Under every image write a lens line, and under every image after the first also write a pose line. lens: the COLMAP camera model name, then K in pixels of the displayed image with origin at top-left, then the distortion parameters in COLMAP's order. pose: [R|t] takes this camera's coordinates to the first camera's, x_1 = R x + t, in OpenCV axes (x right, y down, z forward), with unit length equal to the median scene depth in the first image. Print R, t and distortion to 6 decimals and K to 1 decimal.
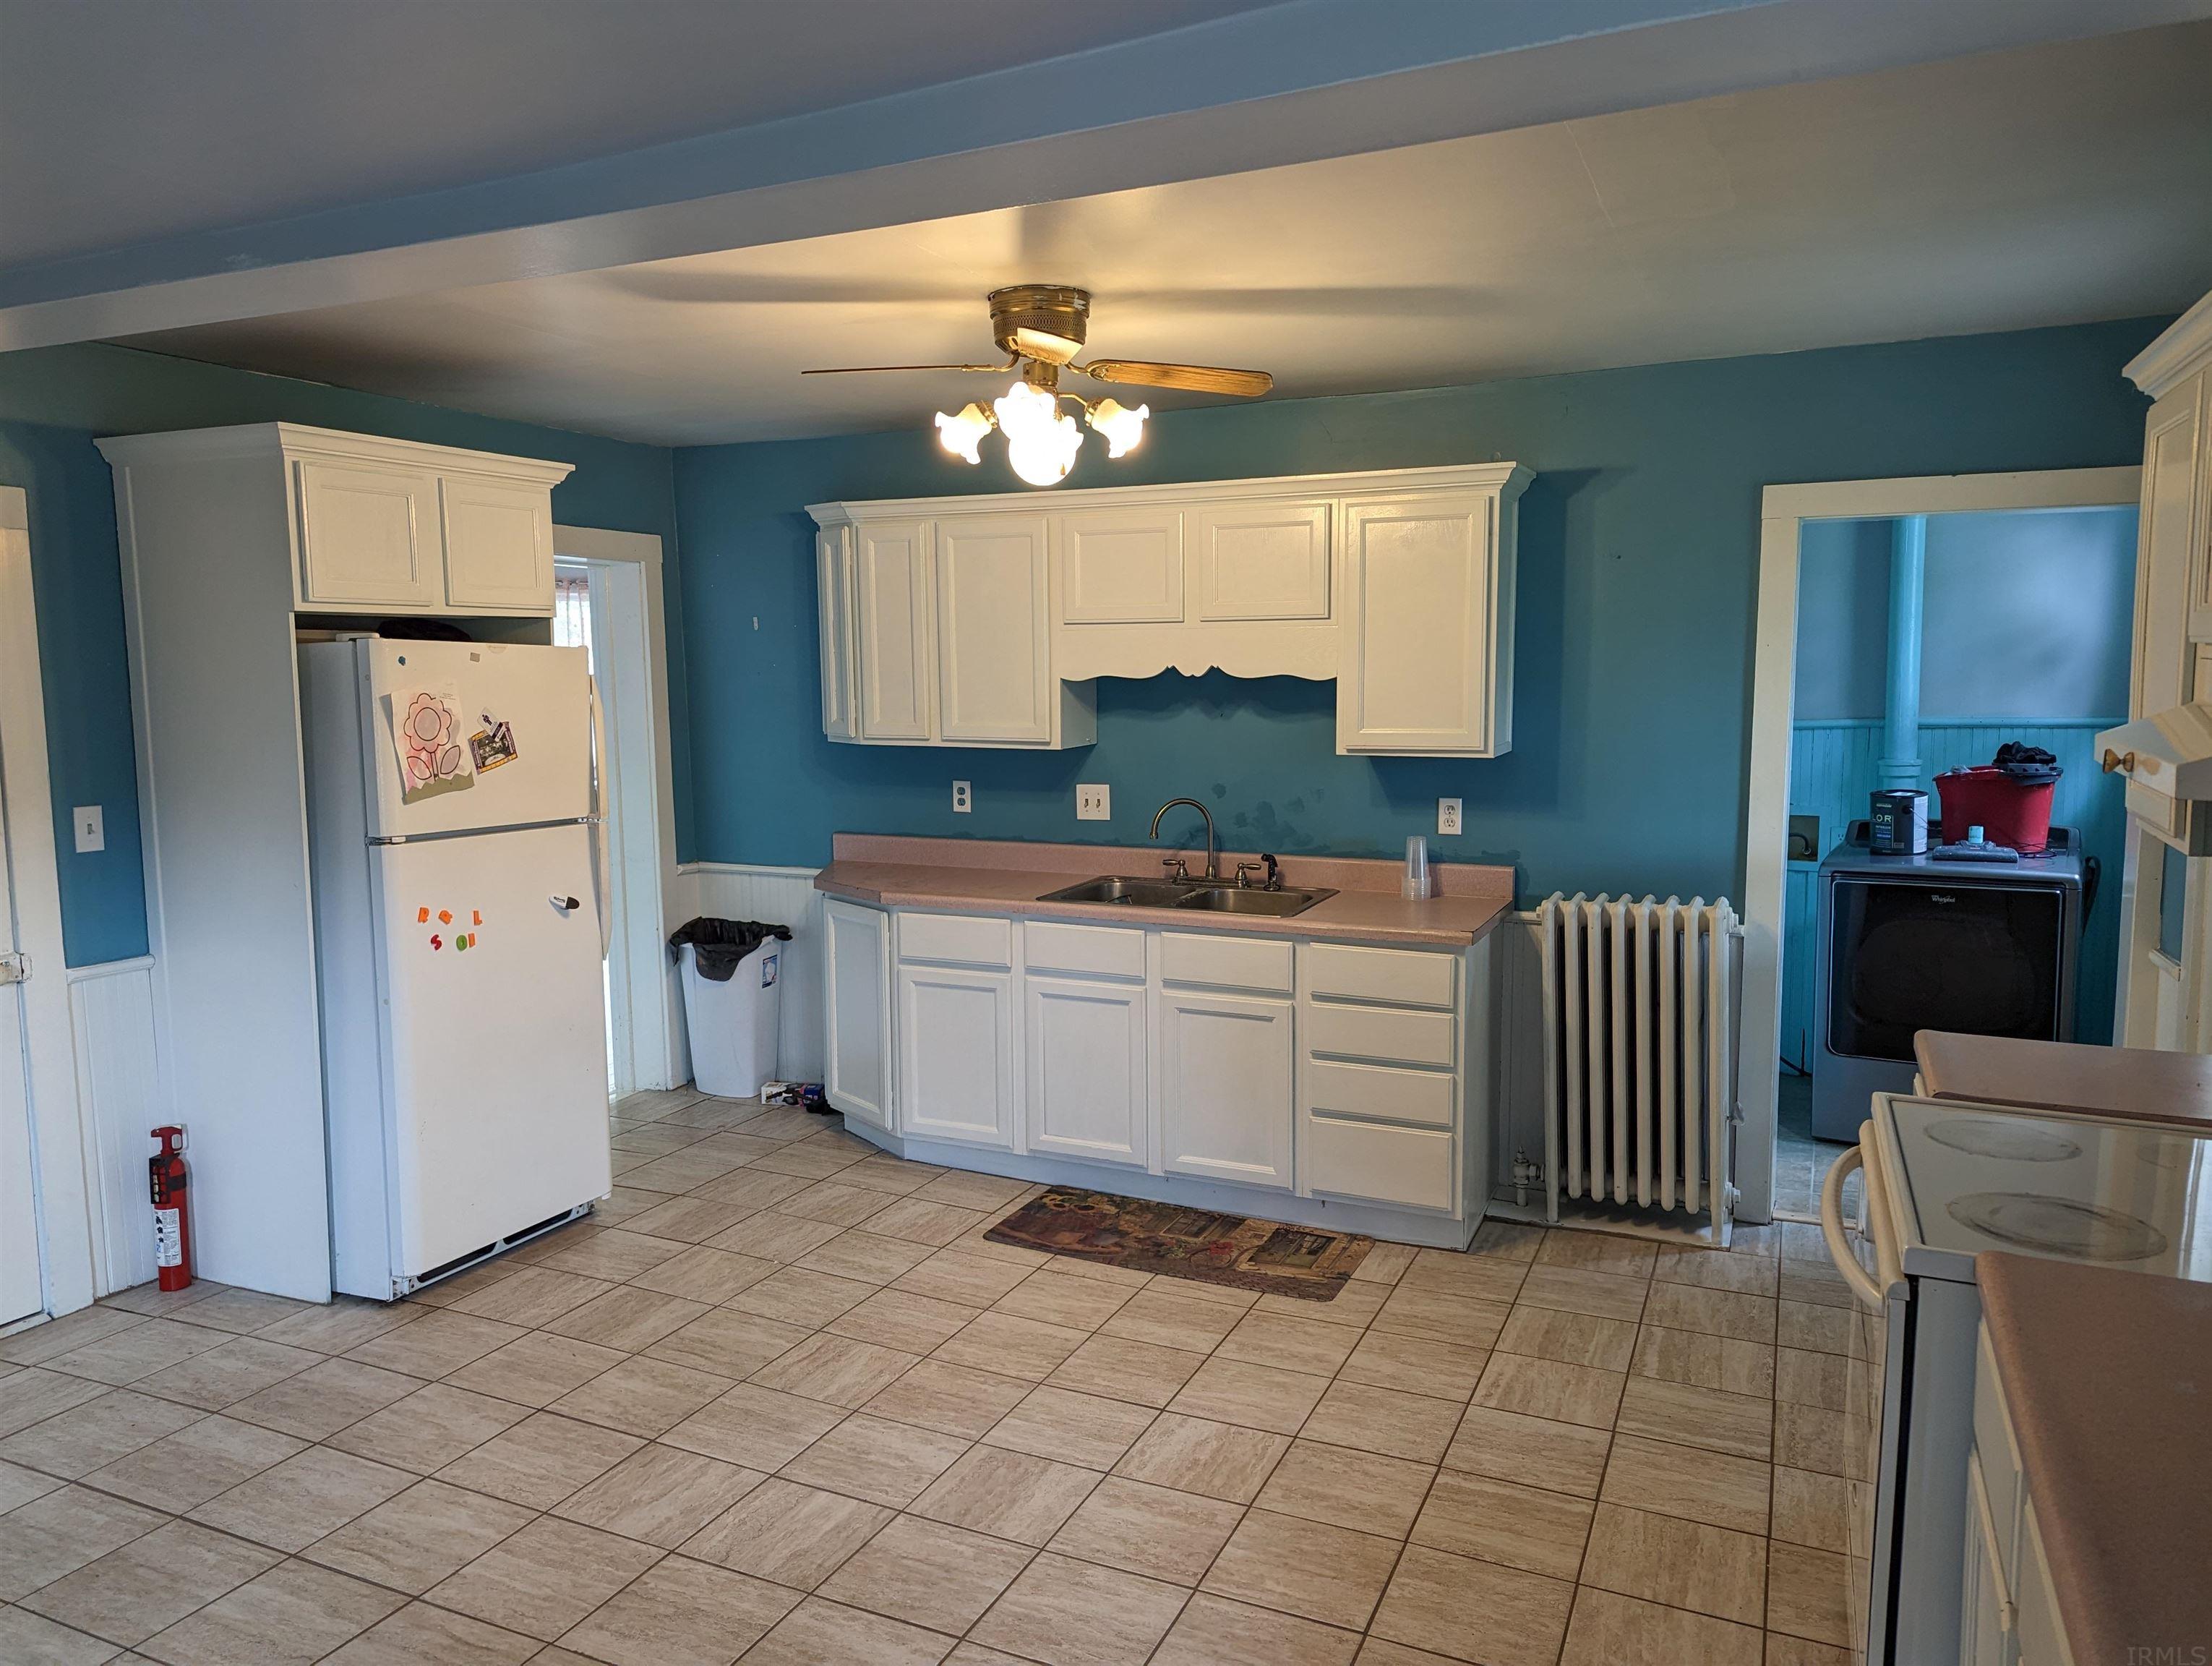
lens RADIAL K [[1562.4, 0, 1092.3], [0, 1562.4, 830.6], [0, 0, 1]] dist [0.060107, -0.042893]
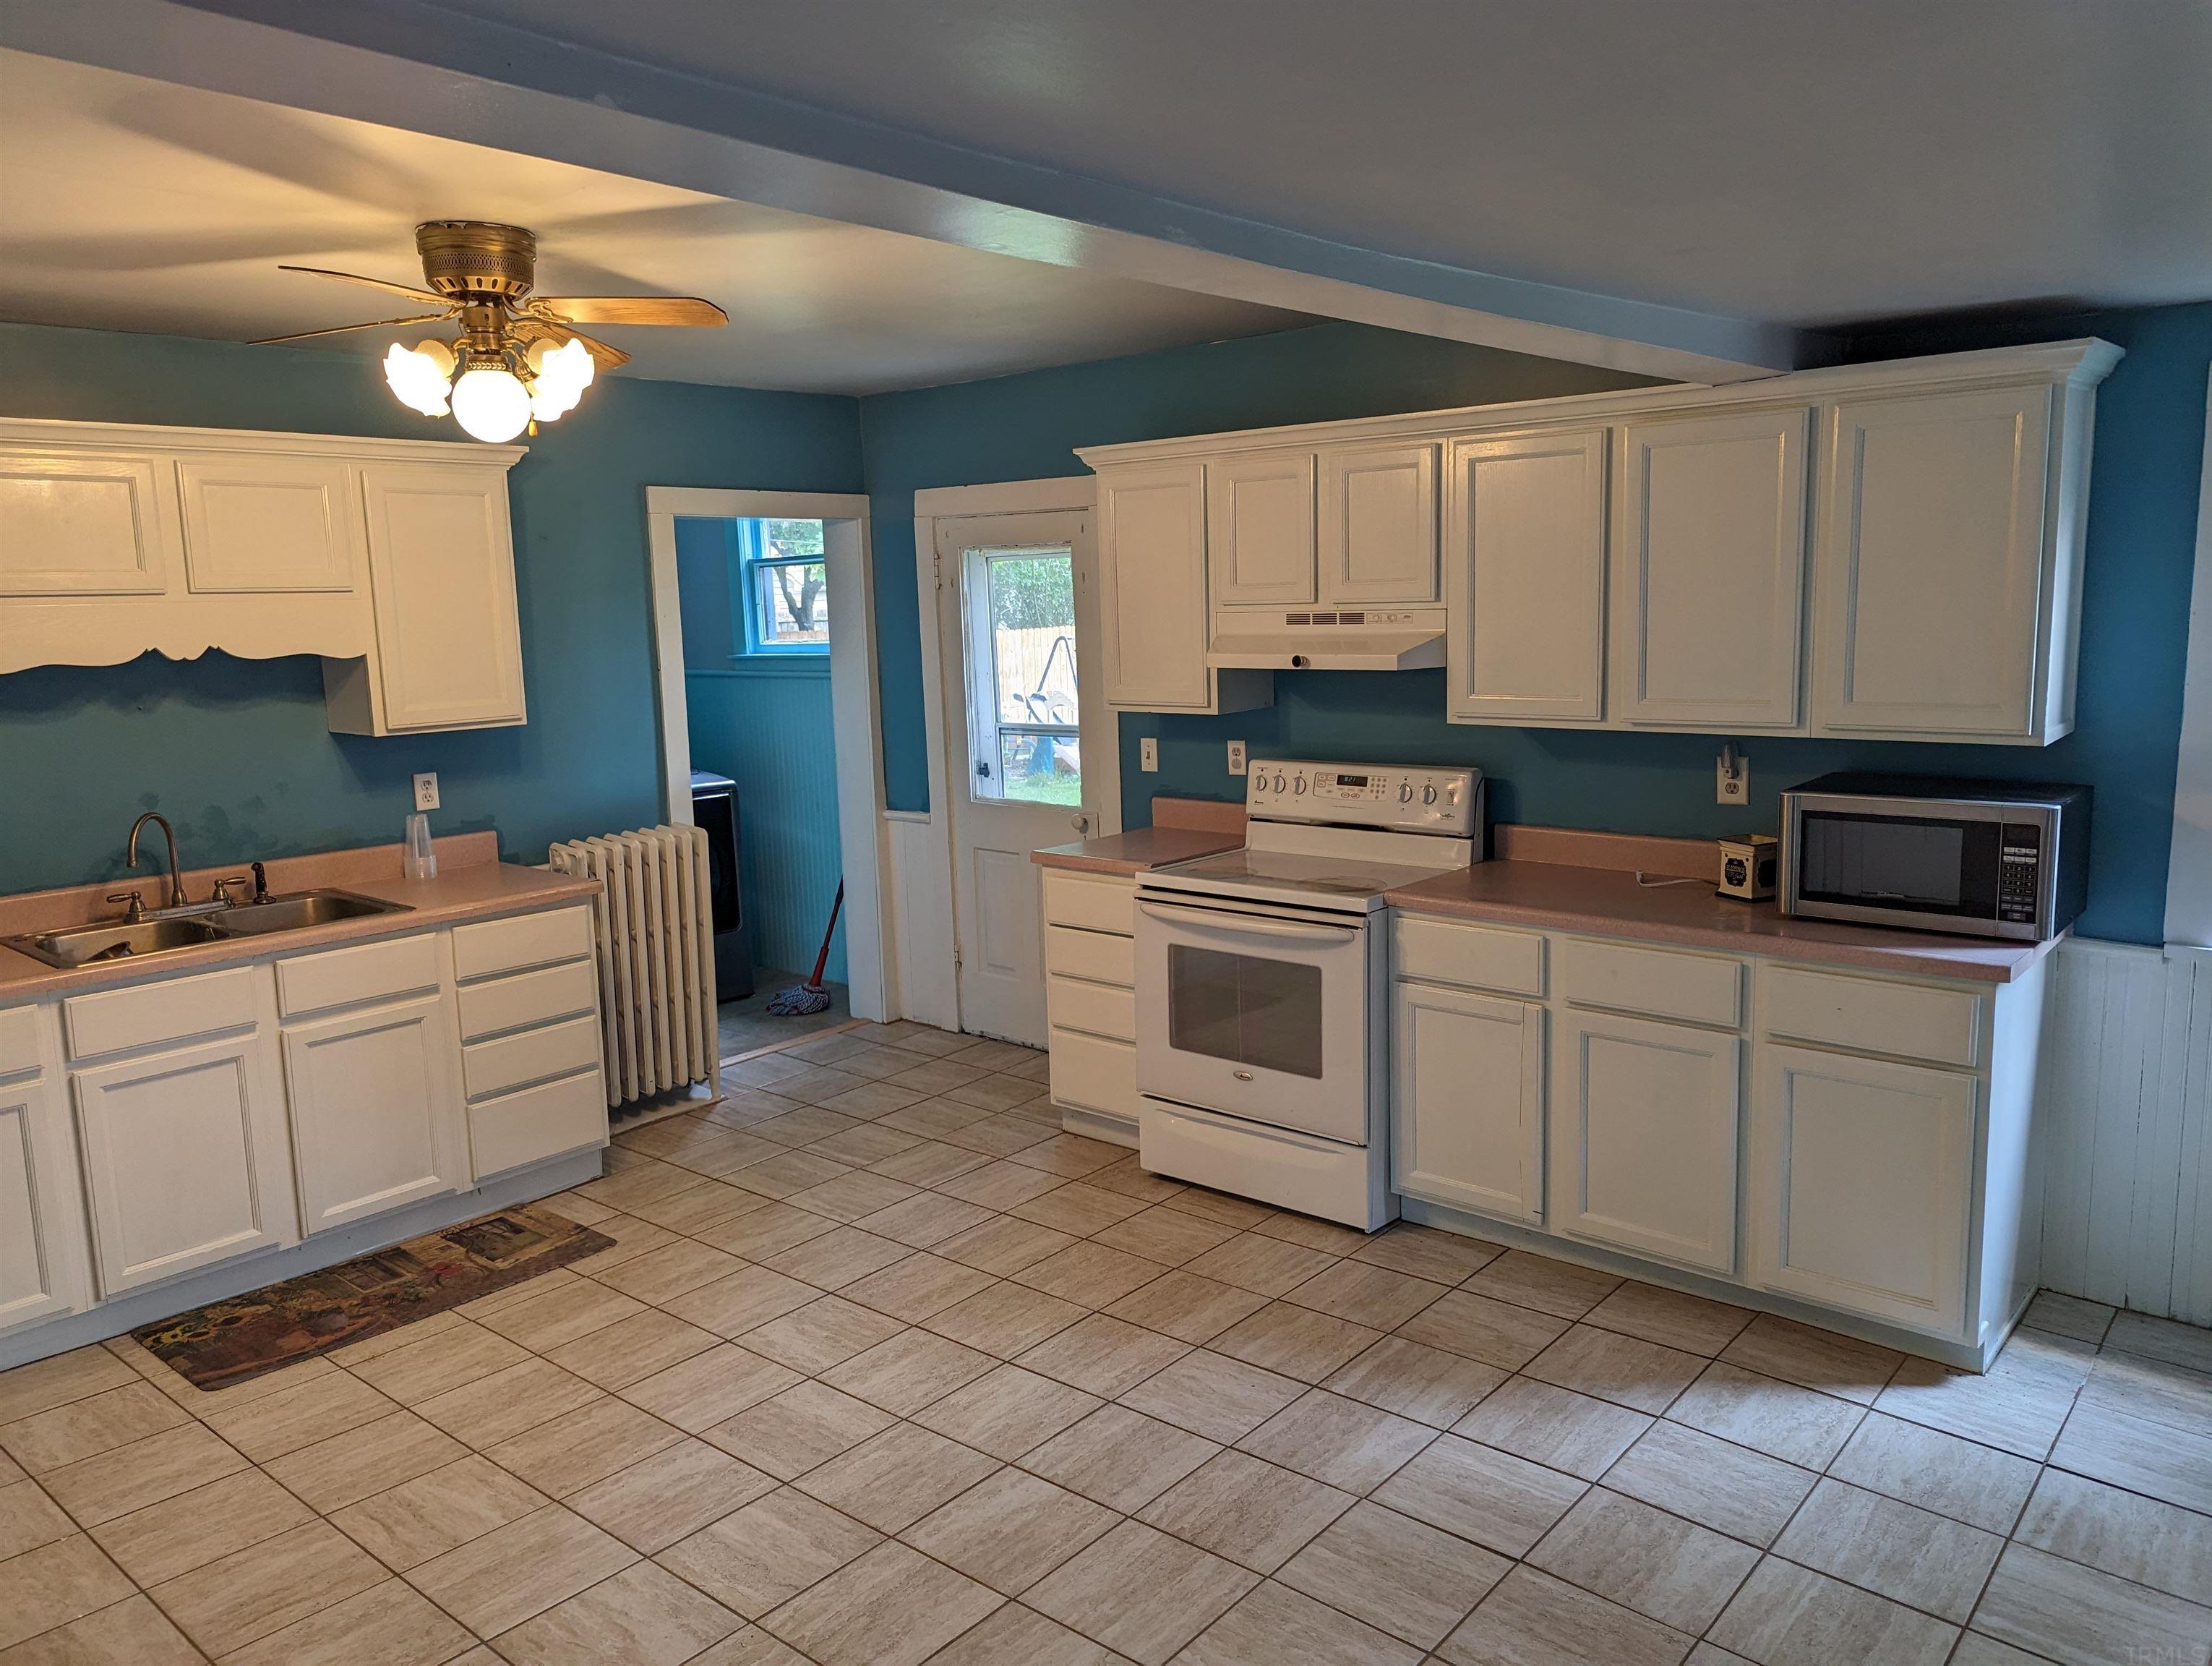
lens RADIAL K [[1562.4, 0, 1092.3], [0, 1562.4, 830.6], [0, 0, 1]] dist [0.060107, -0.042893]
pose [[0.272426, -0.140974, 0.951793, -0.662237], [0.131648, 0.985367, 0.108266, -0.040425], [-0.953128, 0.095807, 0.286999, 0.336807]]
